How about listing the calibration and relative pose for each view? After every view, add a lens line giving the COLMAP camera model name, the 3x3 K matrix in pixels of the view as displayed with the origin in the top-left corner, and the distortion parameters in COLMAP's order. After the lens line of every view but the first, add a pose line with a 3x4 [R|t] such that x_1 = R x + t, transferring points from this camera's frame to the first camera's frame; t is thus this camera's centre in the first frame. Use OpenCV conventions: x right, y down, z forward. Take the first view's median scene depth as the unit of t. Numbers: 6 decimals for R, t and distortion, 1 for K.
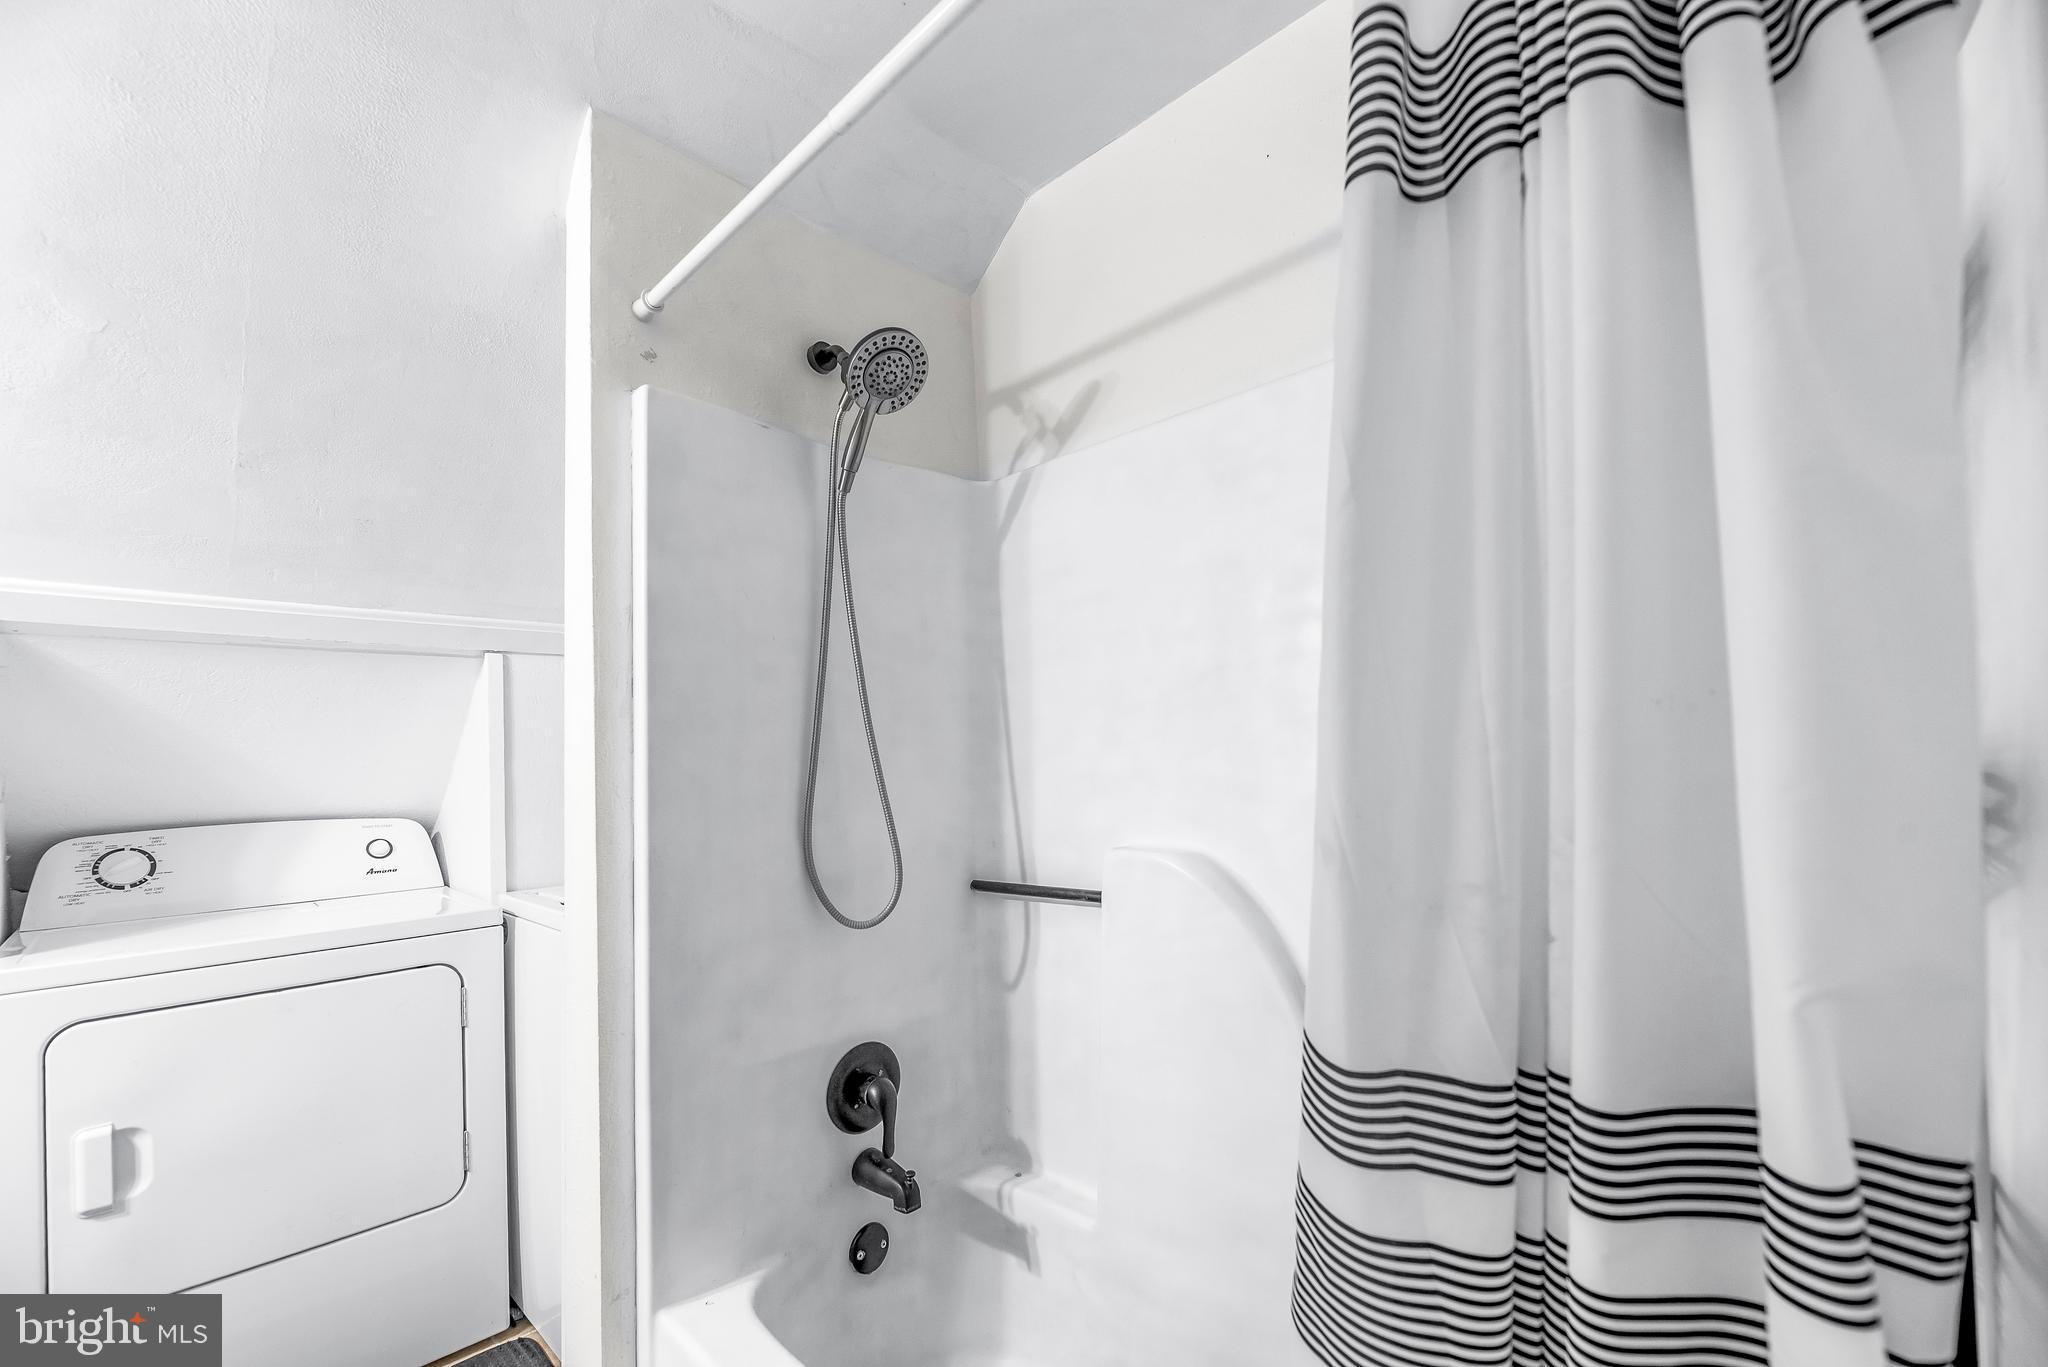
lens RADIAL K [[851.9, 0, 1025.6], [0, 851.9, 735.9], [0, 0, 1]] dist [-0.000775, -0.004808]
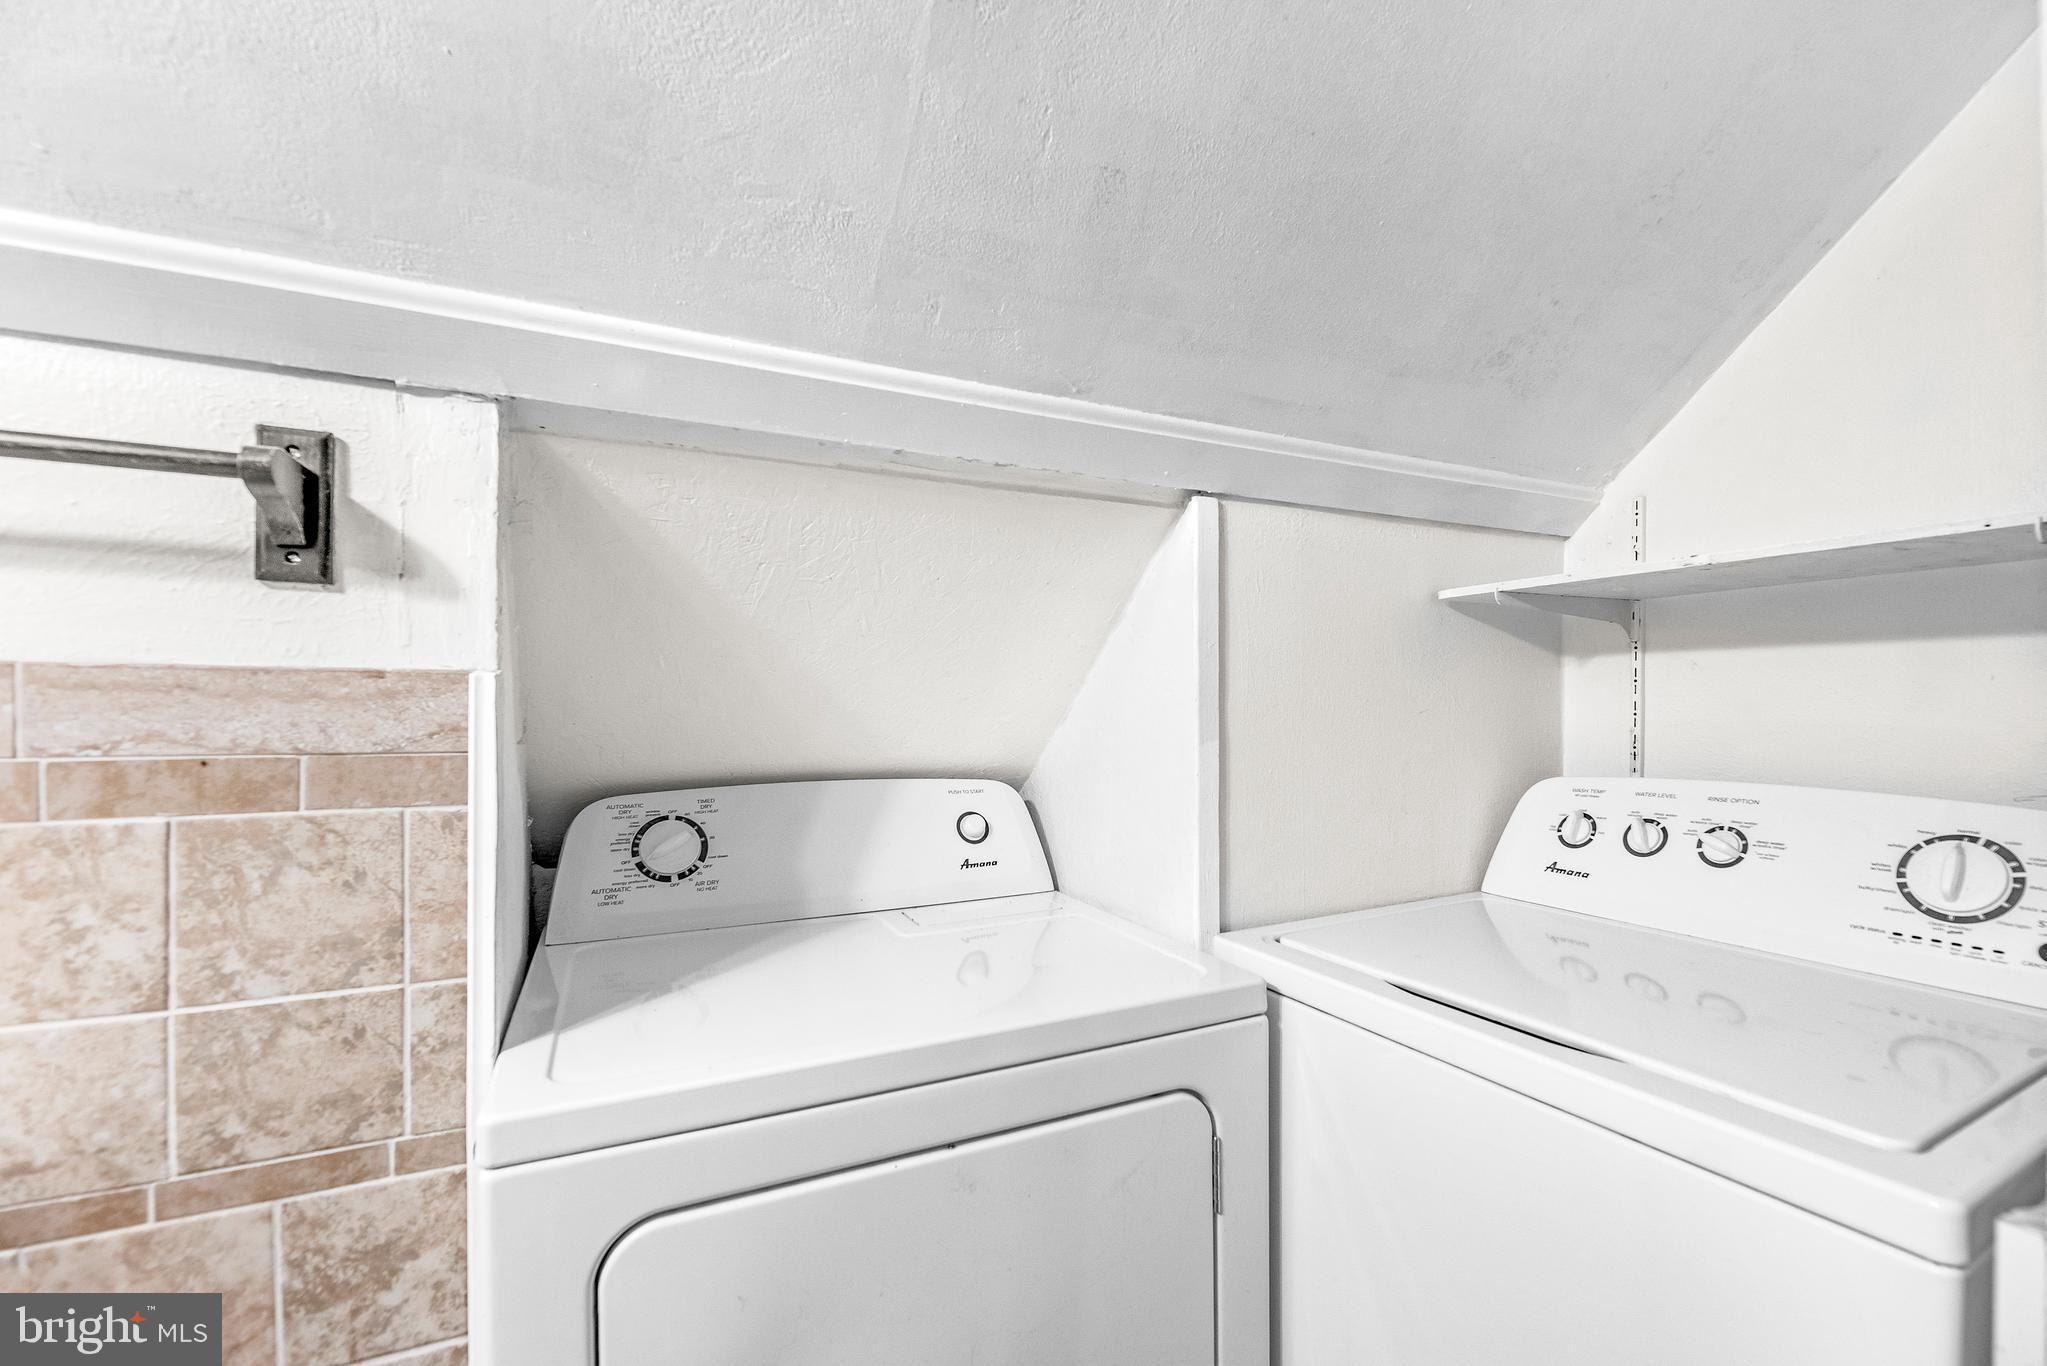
lens RADIAL K [[885.4, 0, 1062.8], [0, 885.4, 706.7], [0, 0, 1]] dist [-0.003048, -0.004581]
pose [[0.944531, 0.026024, -0.327389, -0.561945], [-0.016626, 0.999366, 0.031473, 0.022837], [0.328000, -0.024284, 0.944365, 0.461829]]
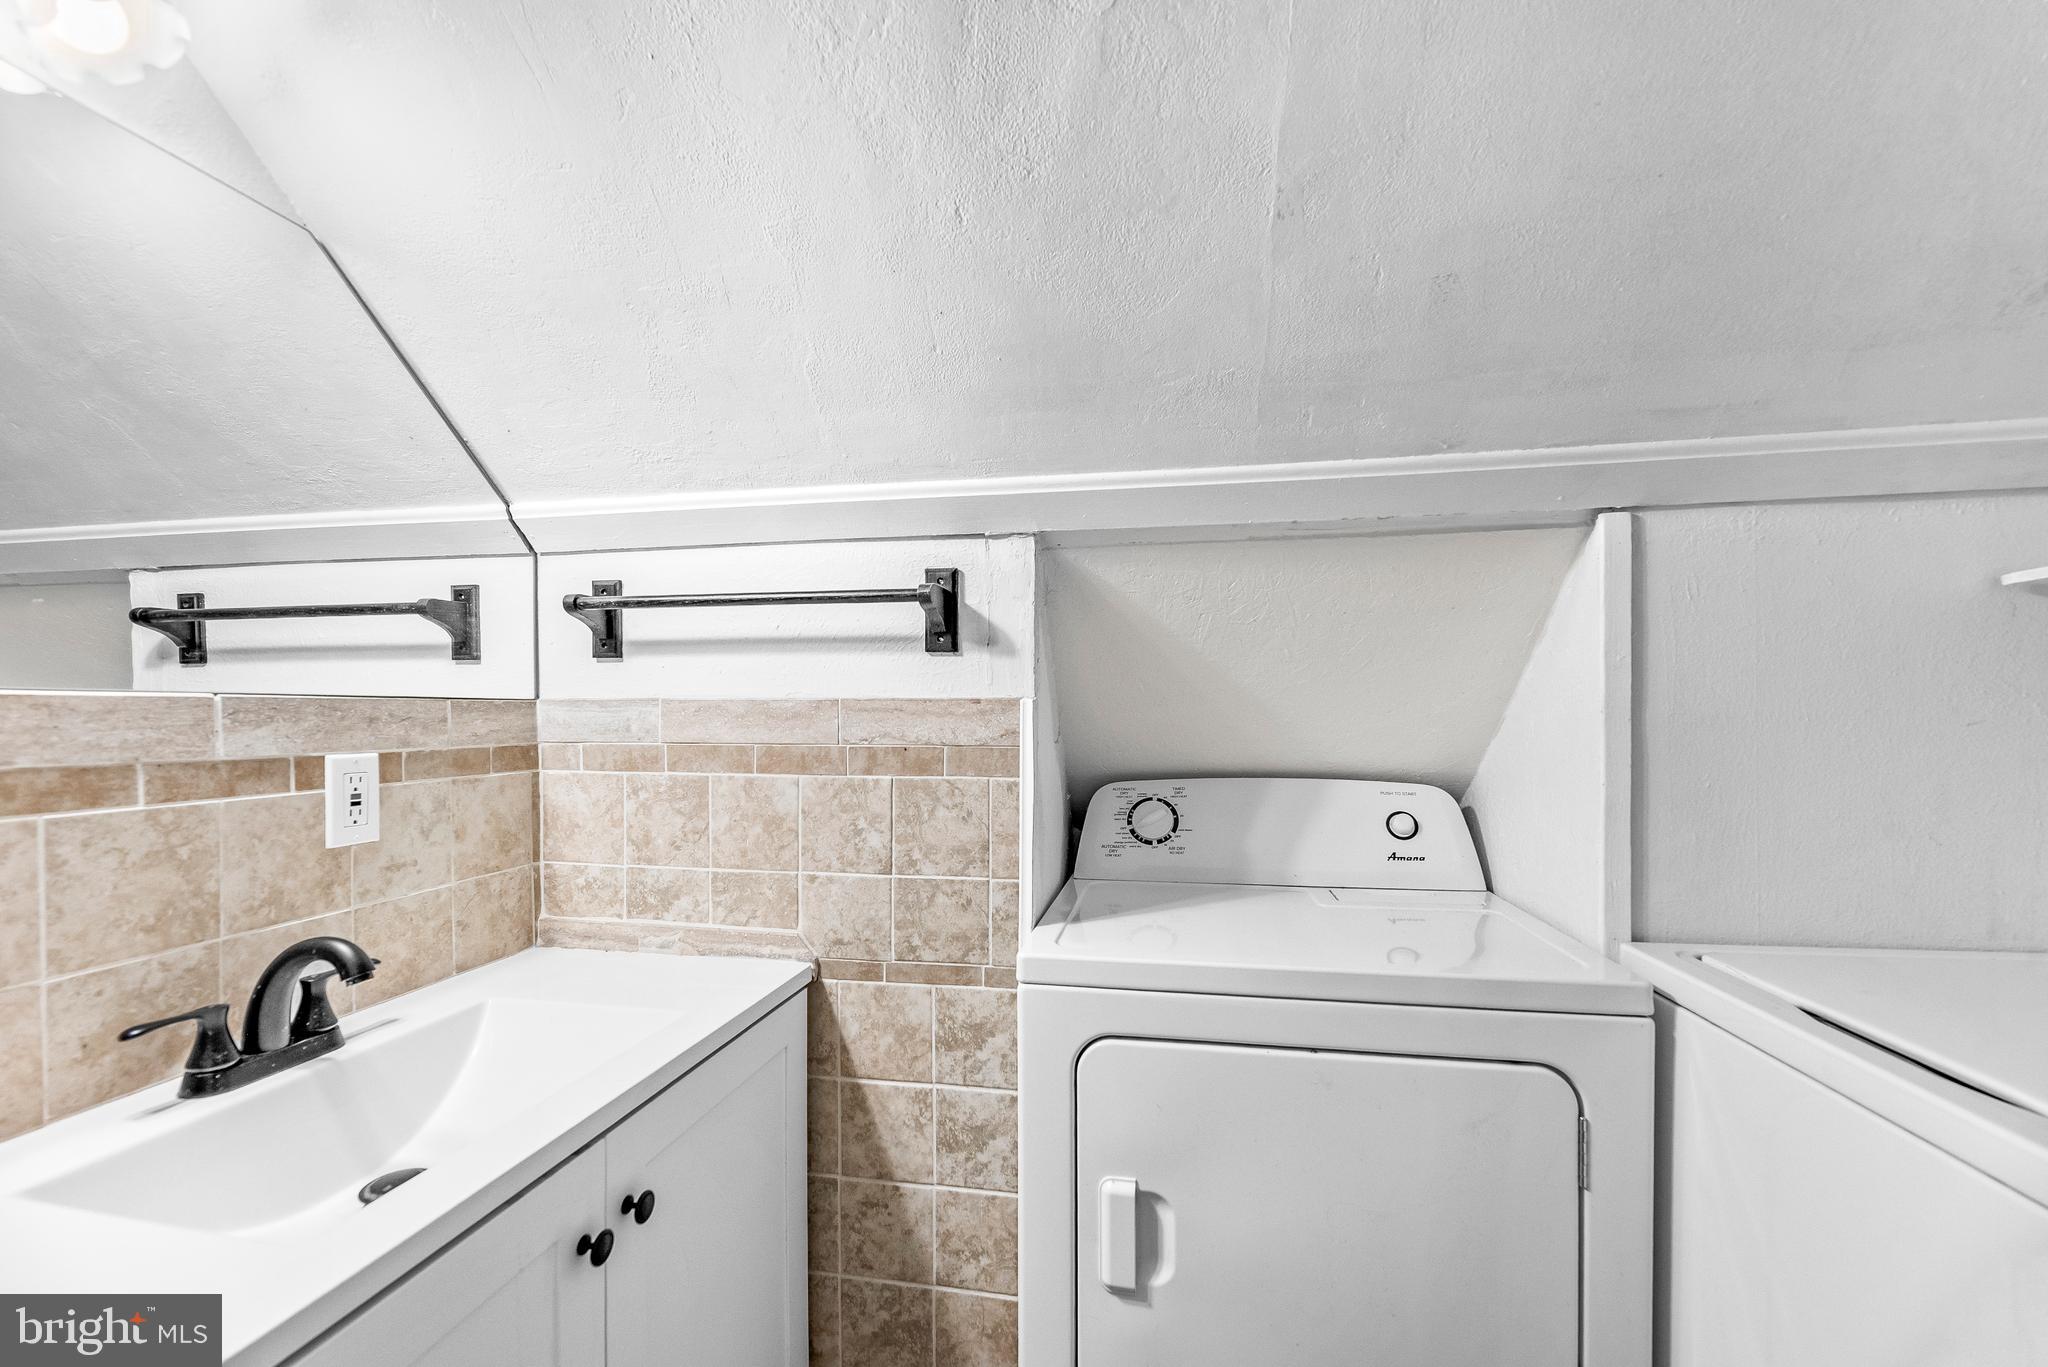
lens RADIAL K [[834.7, 0, 1010.7], [0, 834.7, 714.1], [0, 0, 1]] dist [-0.001952, -0.000652]
pose [[0.547359, 0.020902, -0.836637, -0.411034], [0.008346, 0.999502, 0.030431, 0.016102], [0.836856, -0.023639, 0.546912, 0.393744]]
